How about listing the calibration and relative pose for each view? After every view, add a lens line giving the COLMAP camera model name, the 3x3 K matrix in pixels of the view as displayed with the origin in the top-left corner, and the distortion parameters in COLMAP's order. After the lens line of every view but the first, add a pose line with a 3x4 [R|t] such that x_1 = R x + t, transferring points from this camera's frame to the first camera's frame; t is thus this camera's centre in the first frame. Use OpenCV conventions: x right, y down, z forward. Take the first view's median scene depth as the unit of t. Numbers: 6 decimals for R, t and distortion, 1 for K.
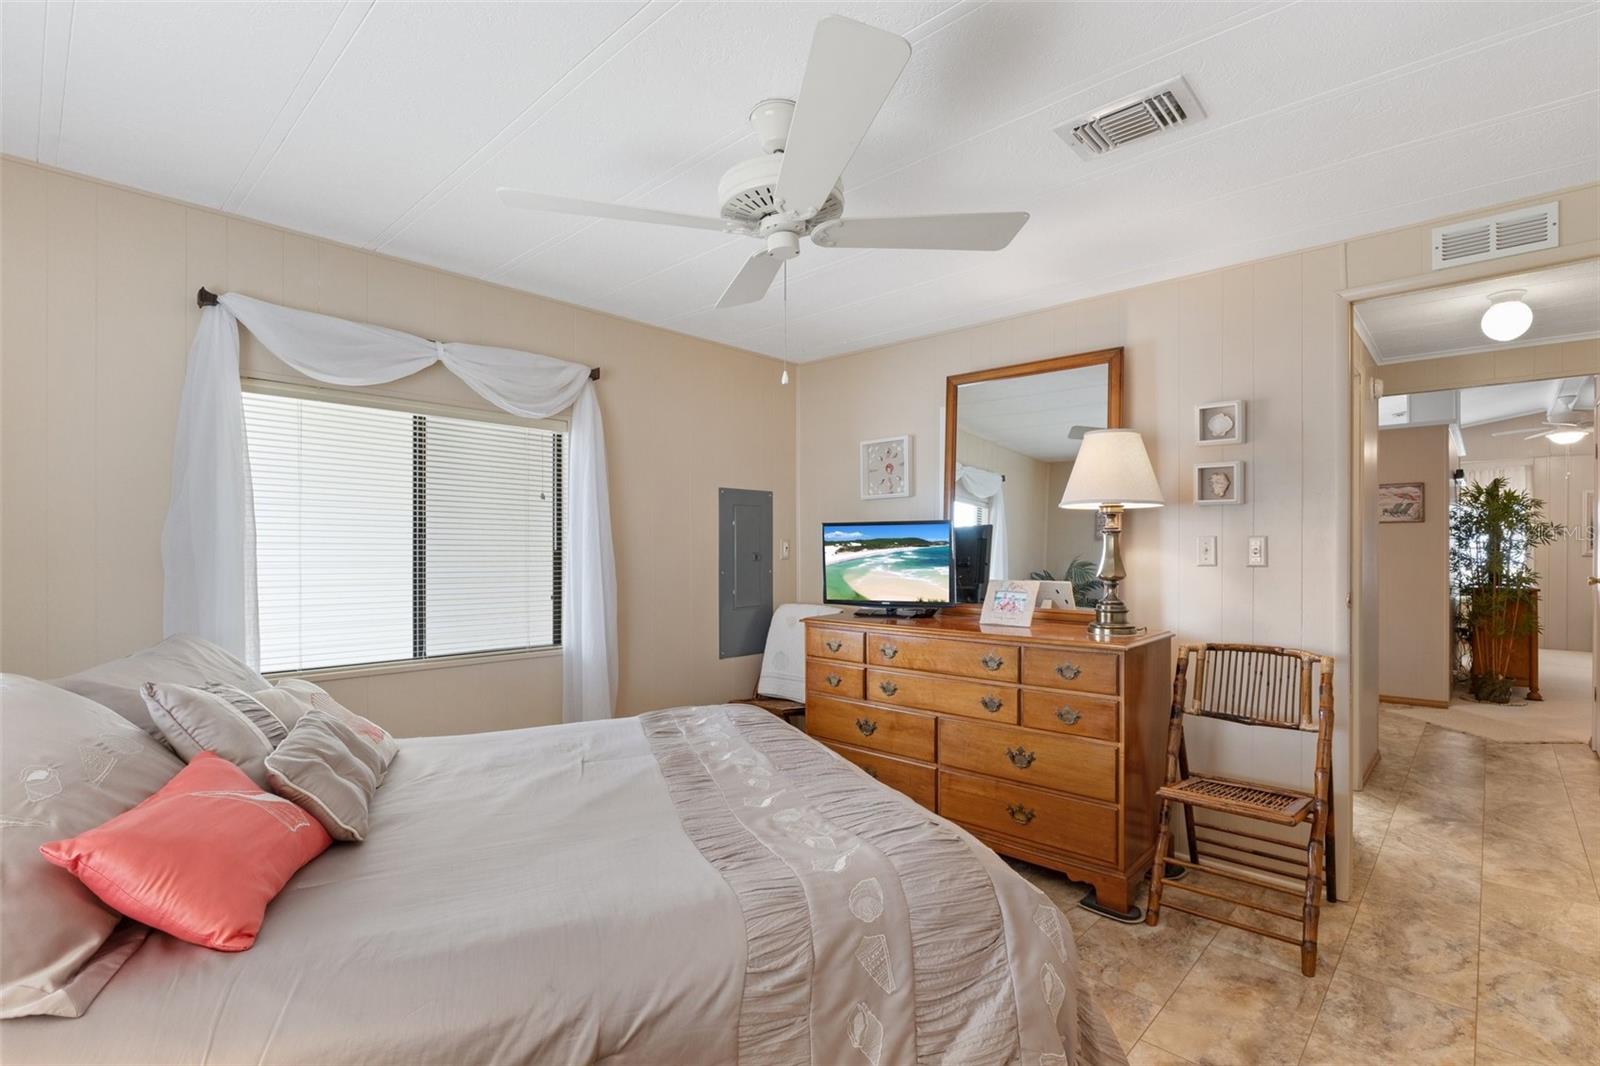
lens RADIAL K [[748.7, 0, 798.8], [0, 748.7, 541.9], [0, 0, 1]] dist [-0.000976, -0.000167]
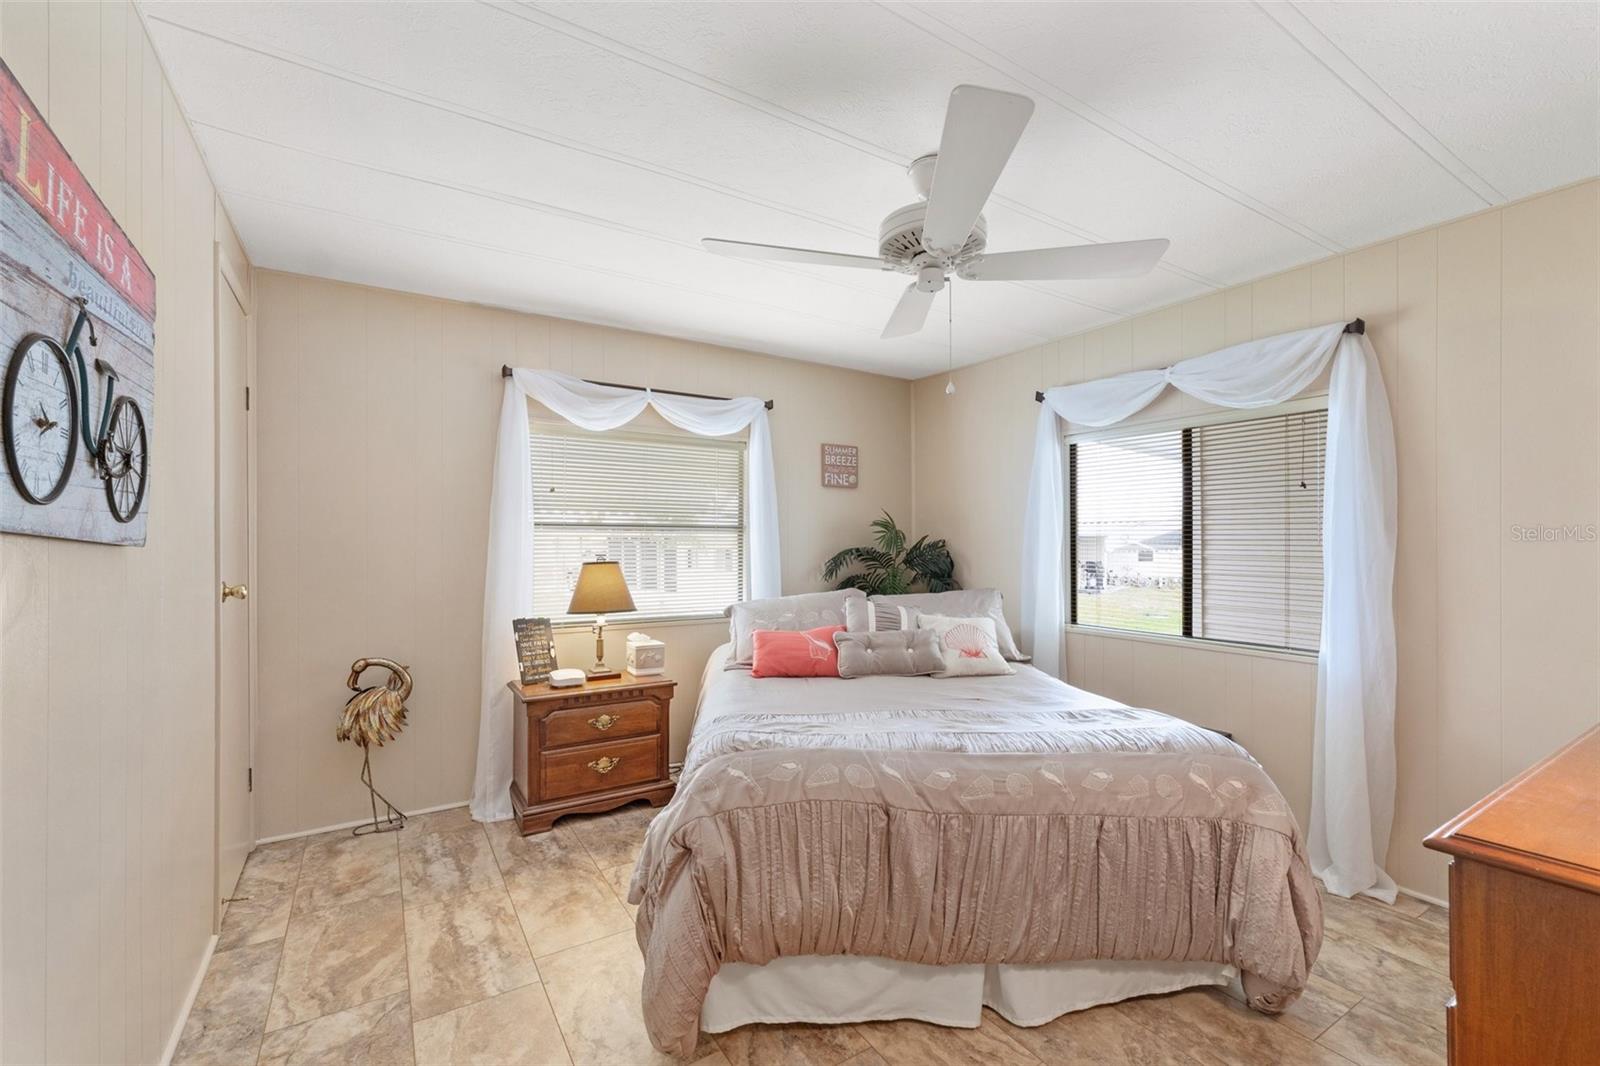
lens RADIAL K [[673.1, 0, 801.9], [0, 673.1, 535.7], [0, 0, 1]] dist [0.005139, 0.000478]
pose [[-0.253534, -0.017558, -0.967167, 0.814986], [0.005979, 0.999788, -0.019717, 0.017685], [0.967308, -0.010782, -0.253375, 0.844380]]
